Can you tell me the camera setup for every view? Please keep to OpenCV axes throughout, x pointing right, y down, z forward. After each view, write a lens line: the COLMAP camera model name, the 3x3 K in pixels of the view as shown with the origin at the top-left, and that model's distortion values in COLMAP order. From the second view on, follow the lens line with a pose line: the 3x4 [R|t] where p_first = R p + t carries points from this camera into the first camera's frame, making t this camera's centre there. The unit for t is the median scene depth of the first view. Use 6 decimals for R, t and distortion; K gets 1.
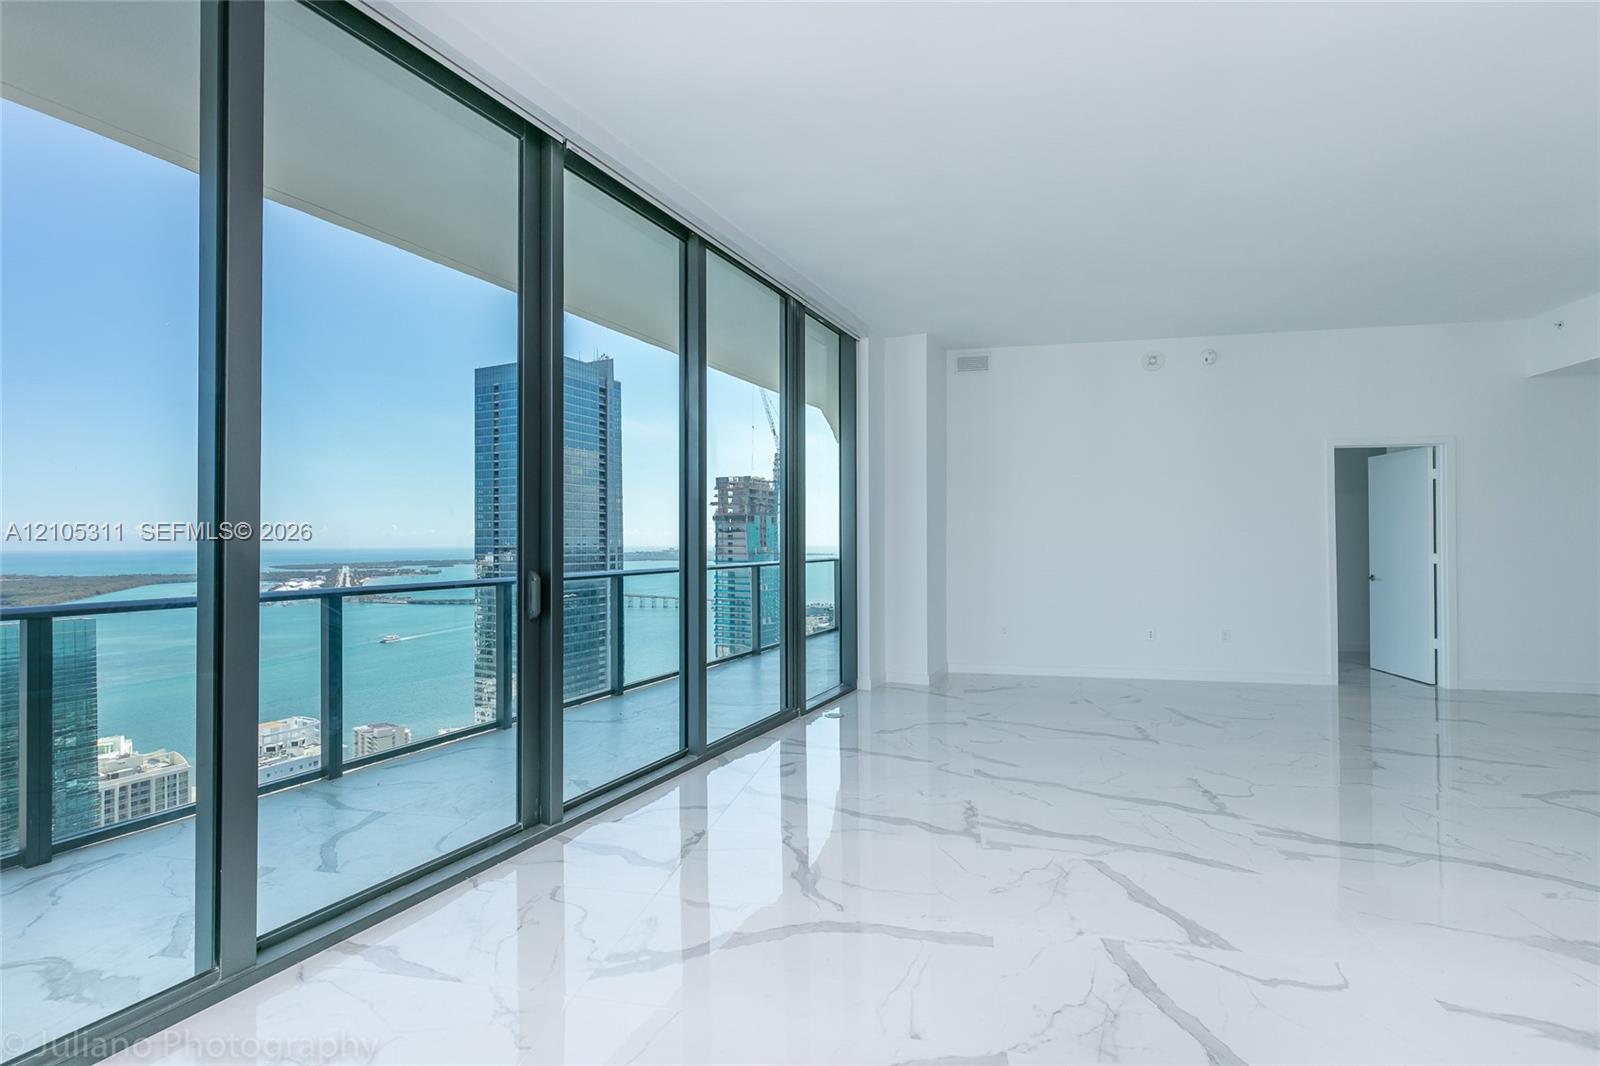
lens RADIAL K [[732.7, 0, 795.1], [0, 732.7, 534.0], [0, 0, 1]] dist [0.004025, 0.000809]
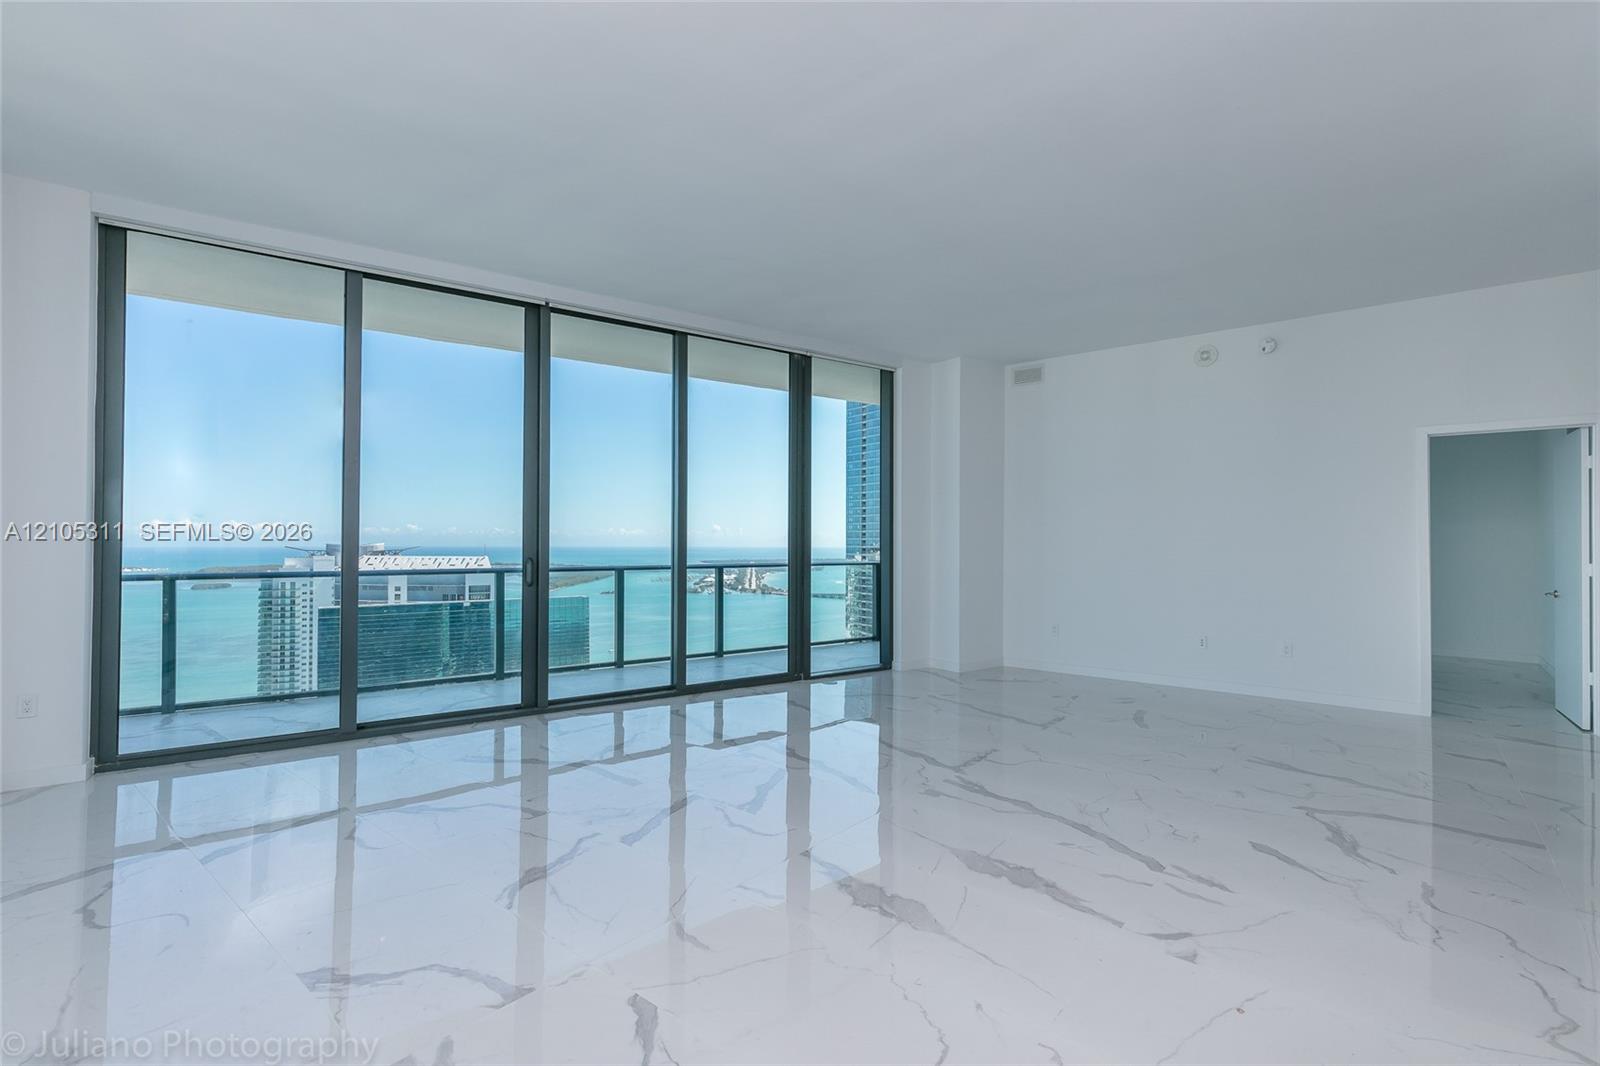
lens RADIAL K [[732.7, 0, 793.3], [0, 732.7, 545.0], [0, 0, 1]] dist [0.004025, 0.000809]
pose [[0.876464, 0.008763, -0.481387, 0.458463], [-0.002672, 0.999907, 0.013337, -0.001833], [0.481460, -0.010403, 0.876406, -0.090746]]
